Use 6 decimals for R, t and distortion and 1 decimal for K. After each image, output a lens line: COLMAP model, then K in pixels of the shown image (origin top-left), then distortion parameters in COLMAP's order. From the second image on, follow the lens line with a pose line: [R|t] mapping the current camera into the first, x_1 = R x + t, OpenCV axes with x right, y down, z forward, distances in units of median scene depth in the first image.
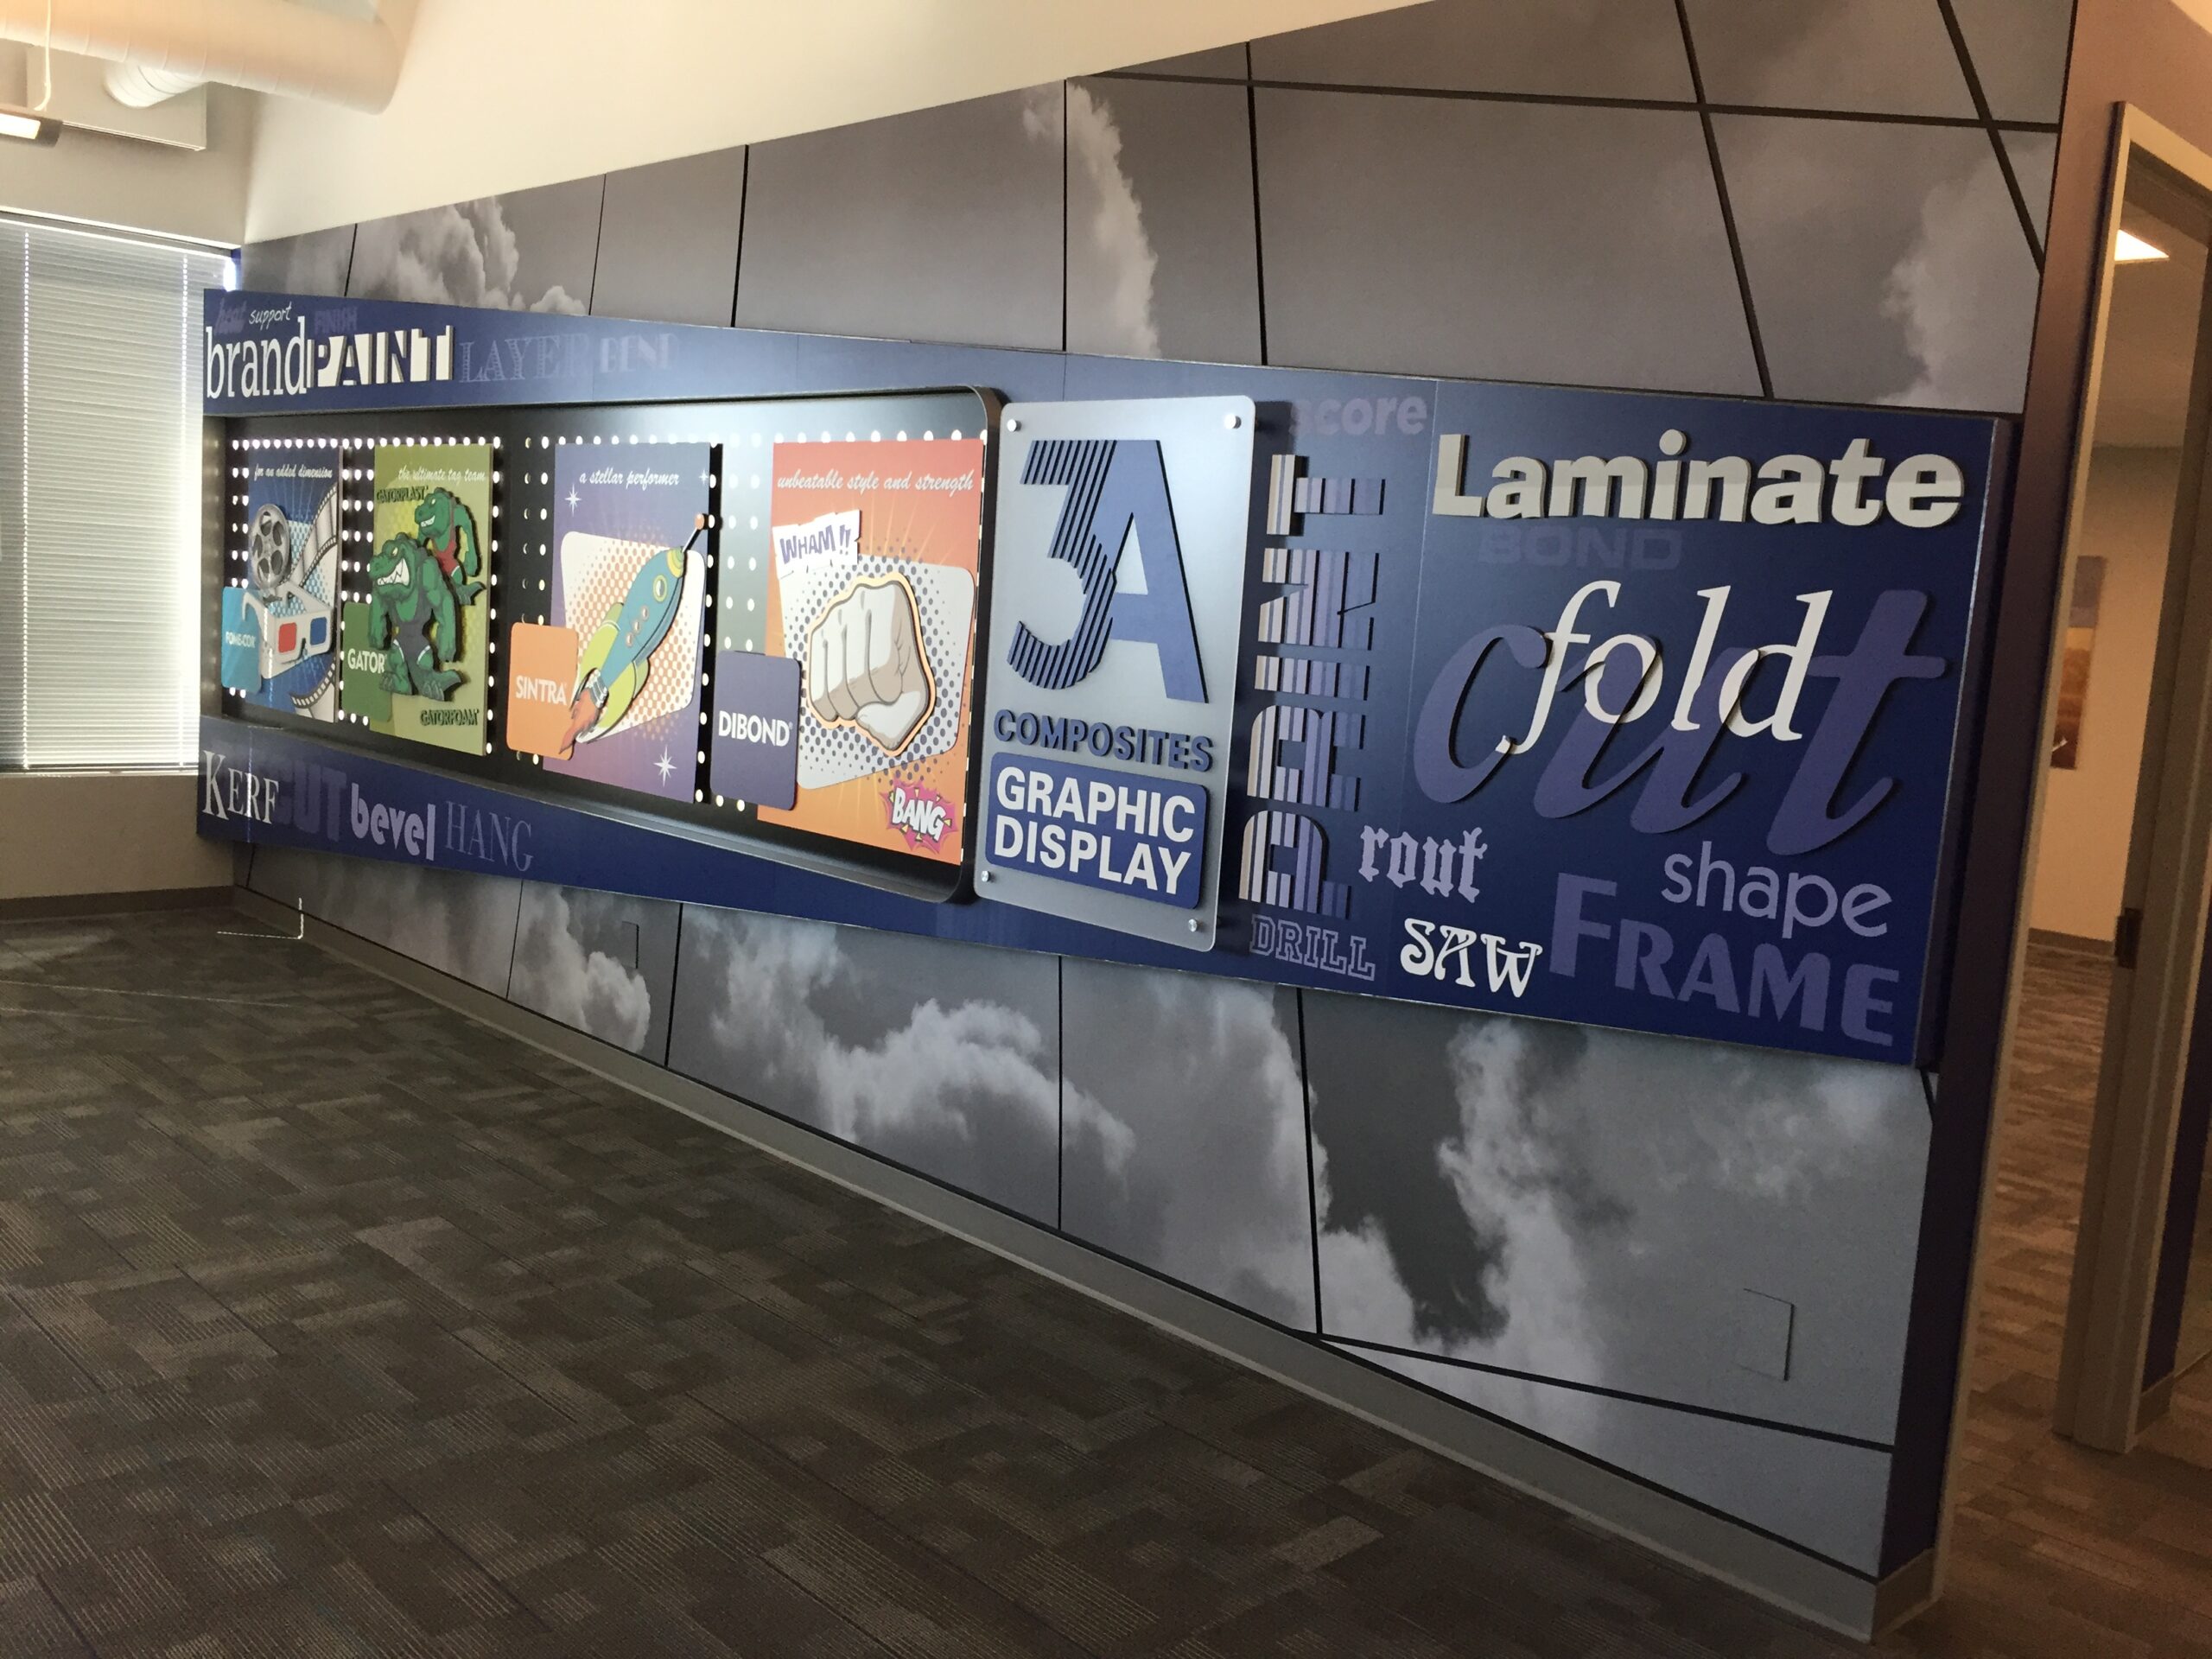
lens RADIAL K [[1885.3, 0, 1098.1], [0, 1885.3, 825.5], [0, 0, 1]] dist [0.050893, -0.069172]
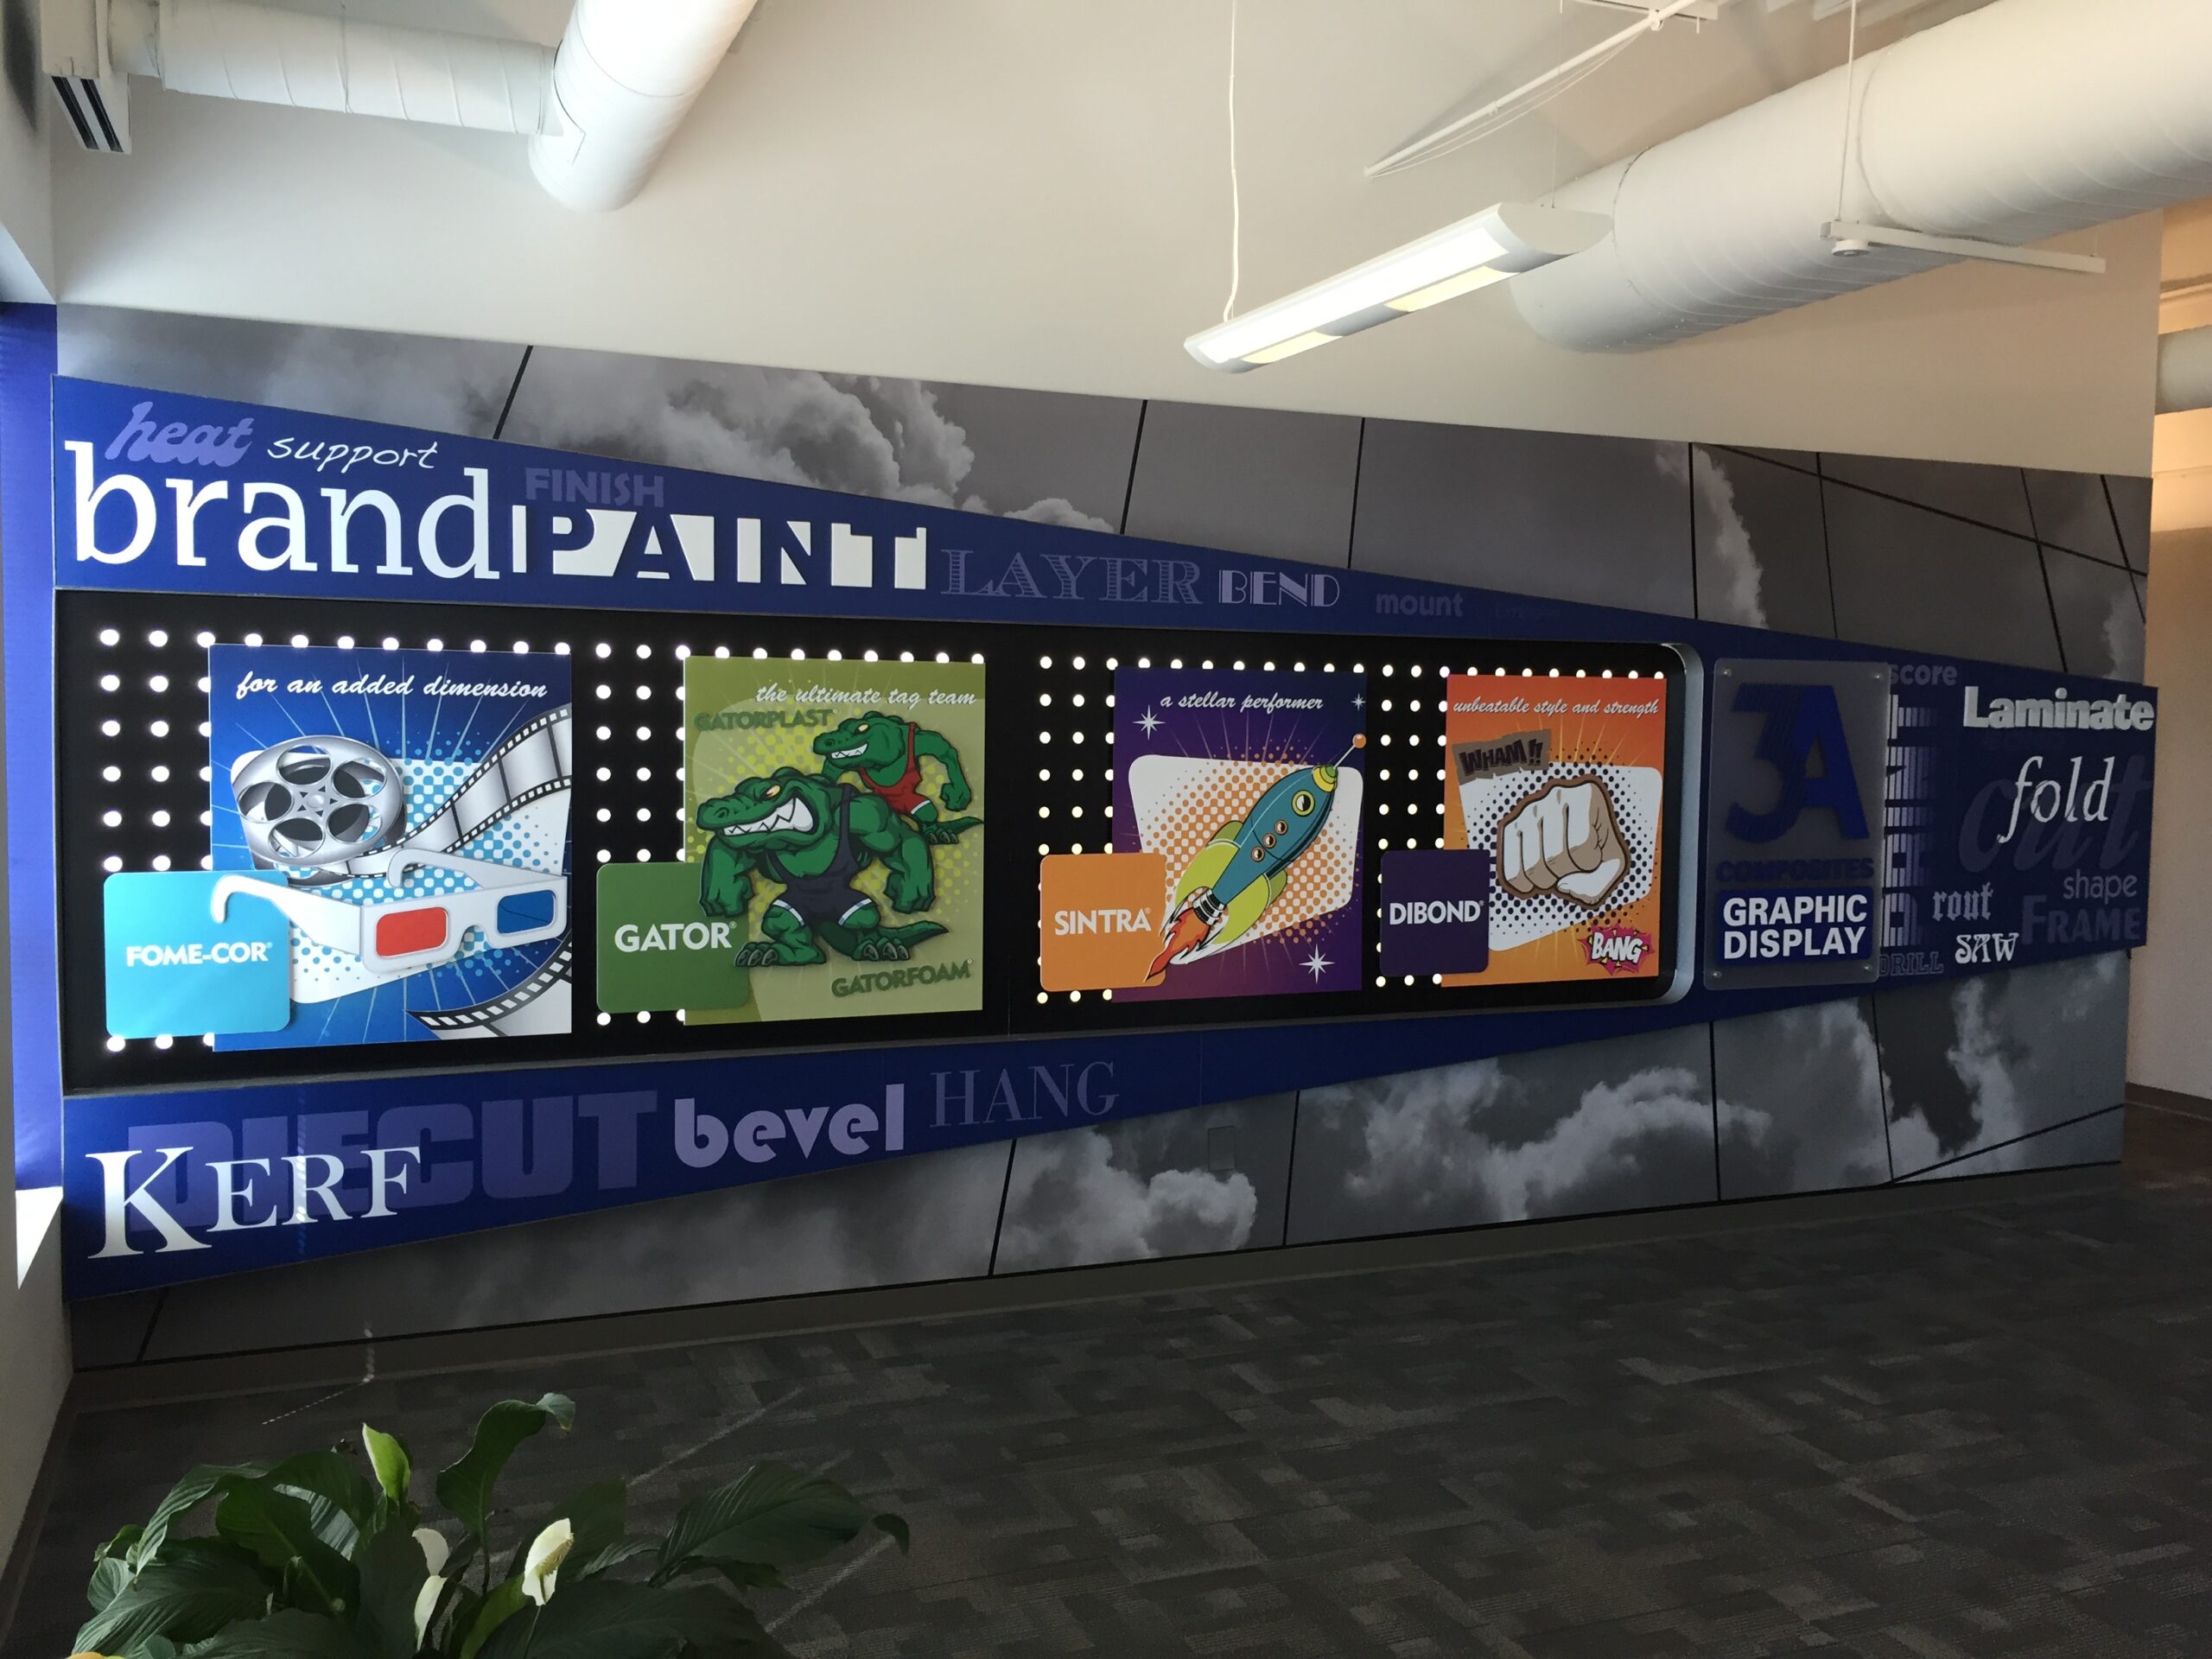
lens RADIAL K [[1885.3, 0, 1098.1], [0, 1885.3, 825.5], [0, 0, 1]] dist [0.050893, -0.069172]
pose [[0.380520, -0.117194, 0.917317, -1.594425], [0.126539, 0.989206, 0.073887, -0.260370], [-0.916074, 0.087960, 0.391243, 0.859255]]
